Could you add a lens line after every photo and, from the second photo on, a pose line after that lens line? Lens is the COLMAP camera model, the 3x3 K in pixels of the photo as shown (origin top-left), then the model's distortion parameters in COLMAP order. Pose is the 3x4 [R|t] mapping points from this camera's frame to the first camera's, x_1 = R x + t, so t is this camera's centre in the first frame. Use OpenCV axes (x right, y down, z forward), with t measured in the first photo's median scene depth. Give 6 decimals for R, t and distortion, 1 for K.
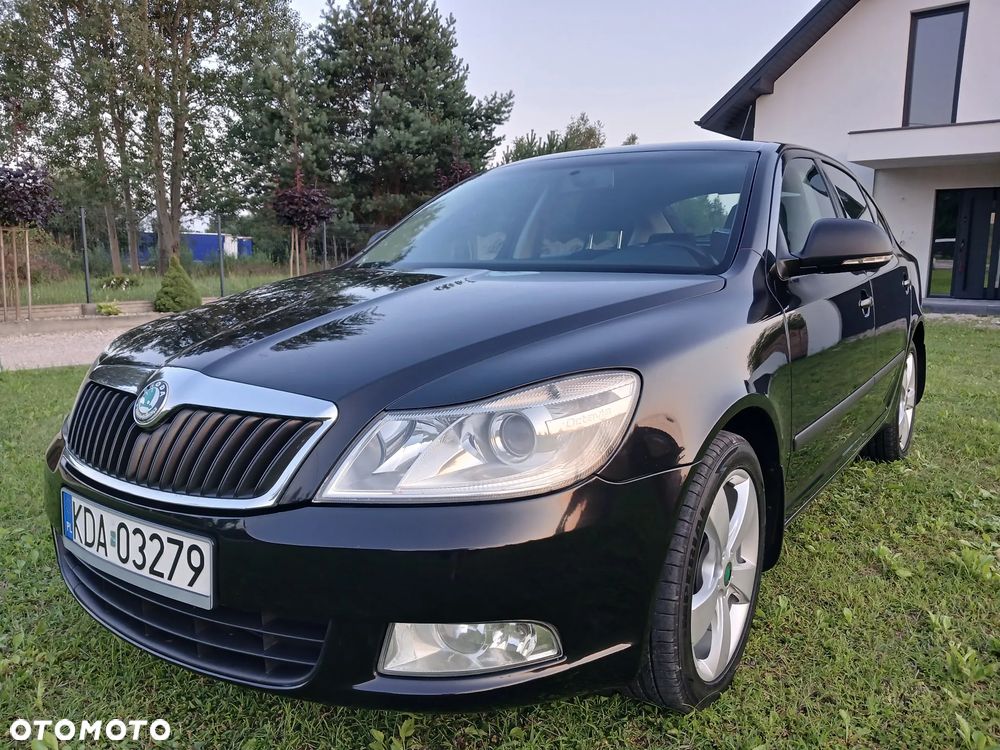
lens RADIAL K [[833.9, 0, 471.1], [0, 833.9, 370.7], [0, 0, 1]] dist [0.008037, 0.003011]
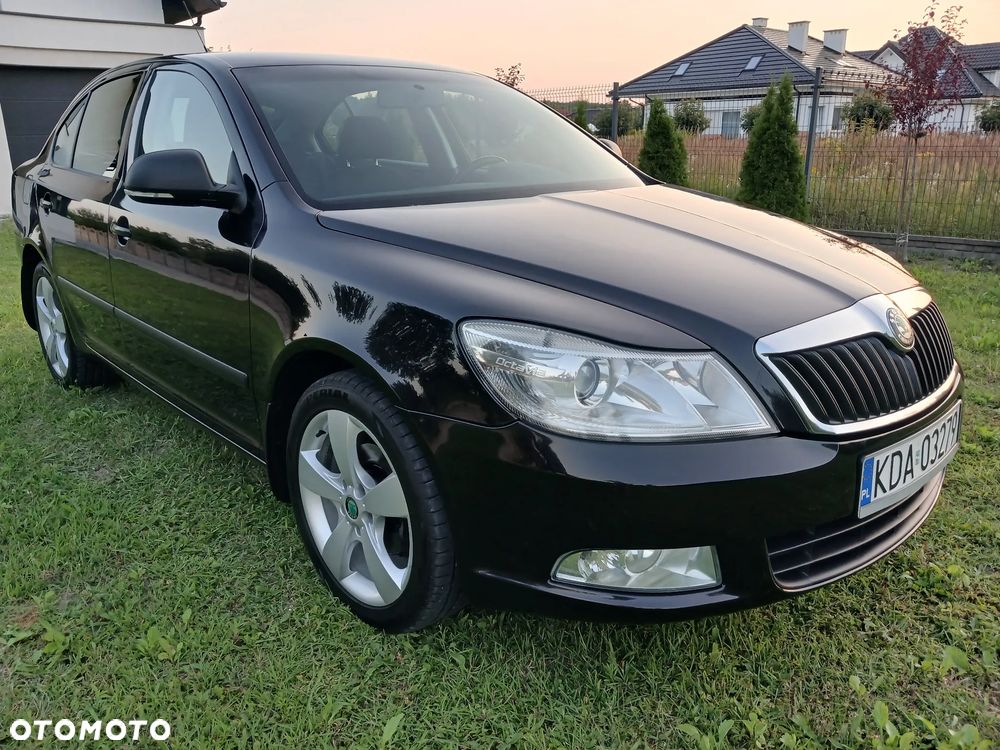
lens RADIAL K [[785.2, 0, 499.1], [0, 785.2, 350.6], [0, 0, 1]] dist [0.106742, -0.127813]
pose [[0.202595, -0.258402, 0.944555, -0.146961], [0.153372, 0.961026, 0.230012, -0.024920], [-0.967178, 0.098269, 0.234330, 0.126023]]
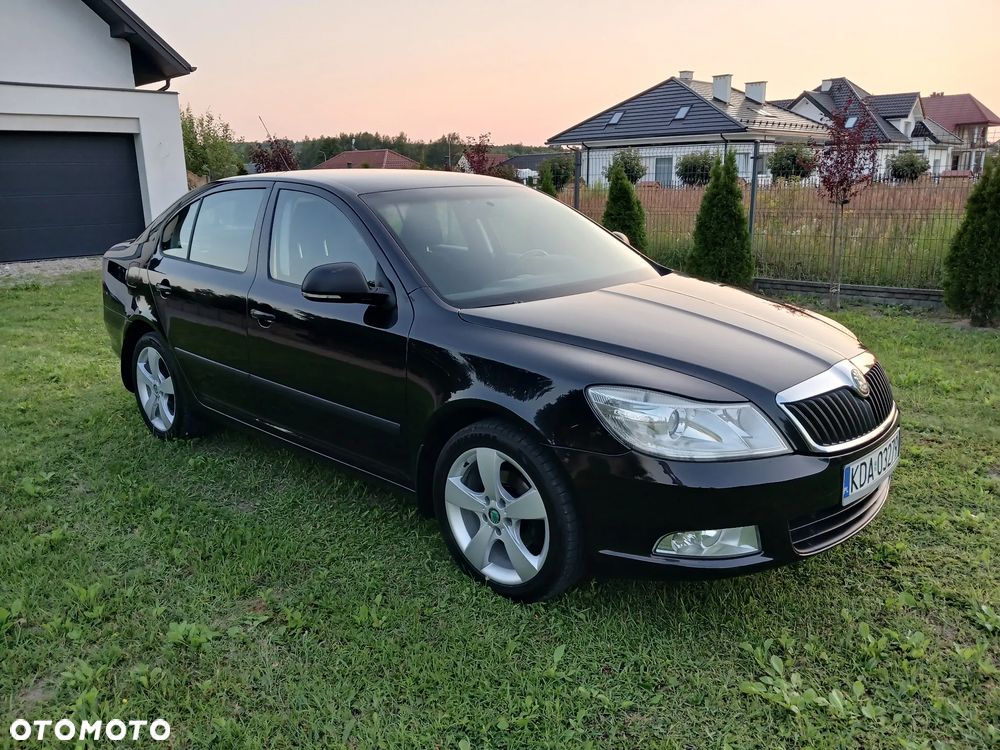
lens RADIAL K [[785.2, 0, 499.1], [0, 785.2, 350.6], [0, 0, 1]] dist [0.106742, -0.127813]
pose [[0.123584, -0.217666, 0.968168, -0.198959], [0.163620, 0.966763, 0.196465, -0.044851], [-0.978752, 0.134131, 0.155091, 0.144506]]
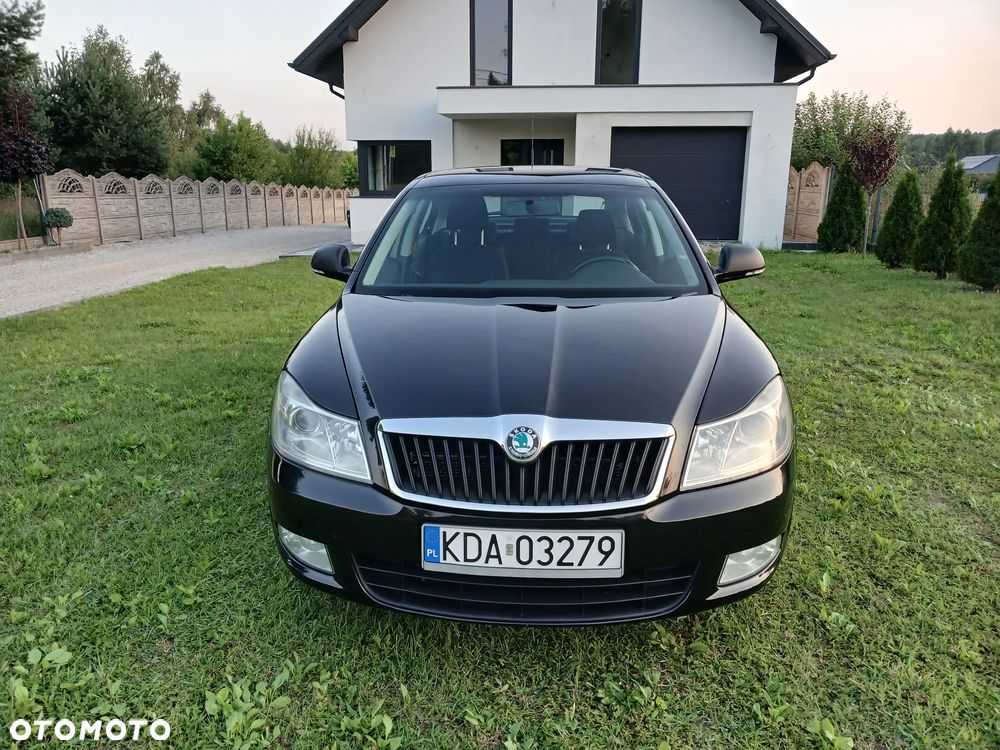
lens RADIAL K [[855.5, 0, 497.6], [0, 855.5, 360.5], [0, 0, 1]] dist [-0.046603, 0.091005]
pose [[0.840388, -0.117680, 0.529055, -0.112314], [0.079479, 0.992349, 0.094482, -0.022560], [-0.536125, -0.037353, 0.843311, -0.012043]]
